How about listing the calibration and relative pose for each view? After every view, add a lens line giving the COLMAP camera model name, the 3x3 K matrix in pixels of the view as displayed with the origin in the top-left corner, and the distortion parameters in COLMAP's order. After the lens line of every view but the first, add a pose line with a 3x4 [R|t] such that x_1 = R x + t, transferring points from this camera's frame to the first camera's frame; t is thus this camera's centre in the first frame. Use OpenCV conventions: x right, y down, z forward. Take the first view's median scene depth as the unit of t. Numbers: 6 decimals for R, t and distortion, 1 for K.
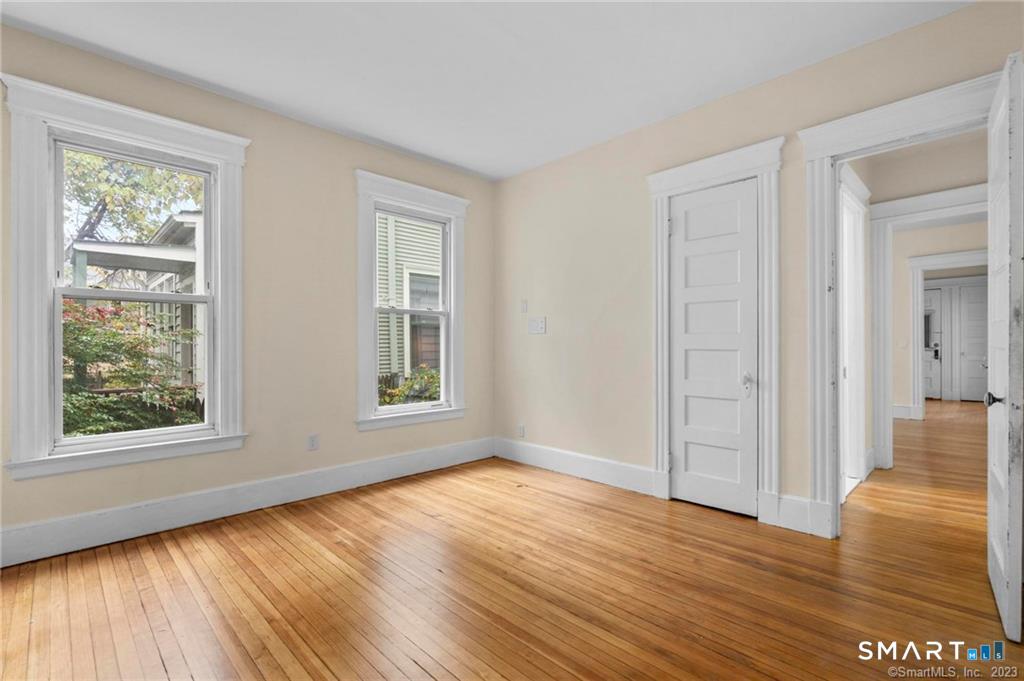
lens RADIAL K [[471.7, 0, 508.0], [0, 471.7, 341.5], [0, 0, 1]] dist [-0.000310, 0.000953]
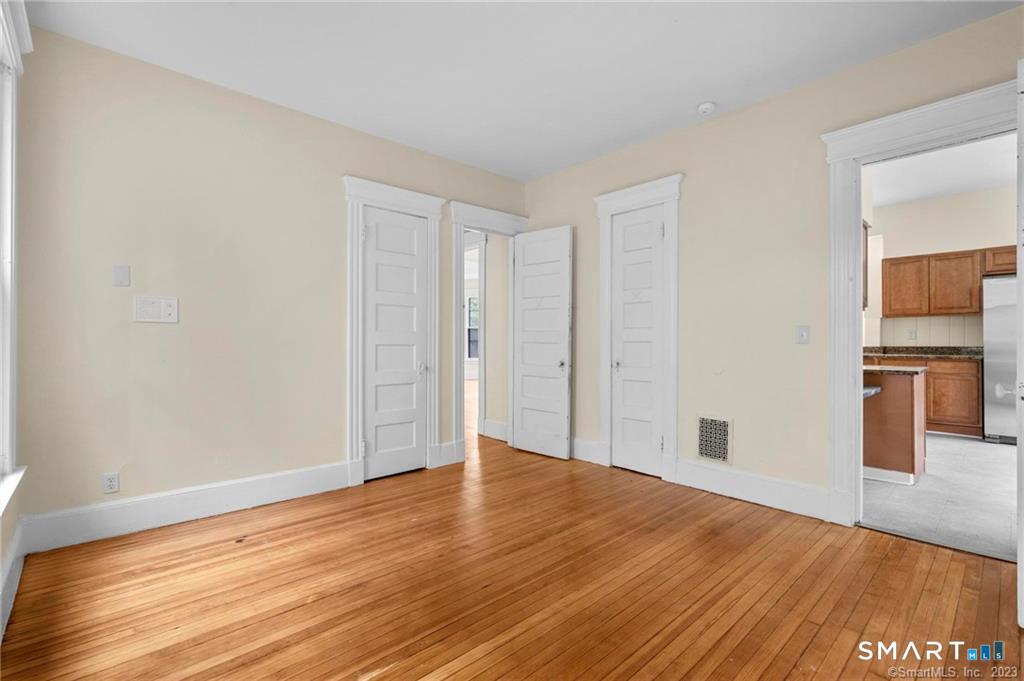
lens RADIAL K [[462.6, 0, 508.0], [0, 462.6, 339.0], [0, 0, 1]] dist [-0.003800, 0.000966]
pose [[0.034158, 0.006144, 0.999398, -0.792421], [-0.011577, 0.999916, -0.005752, 0.005734], [-0.999349, -0.011373, 0.034226, 0.704077]]
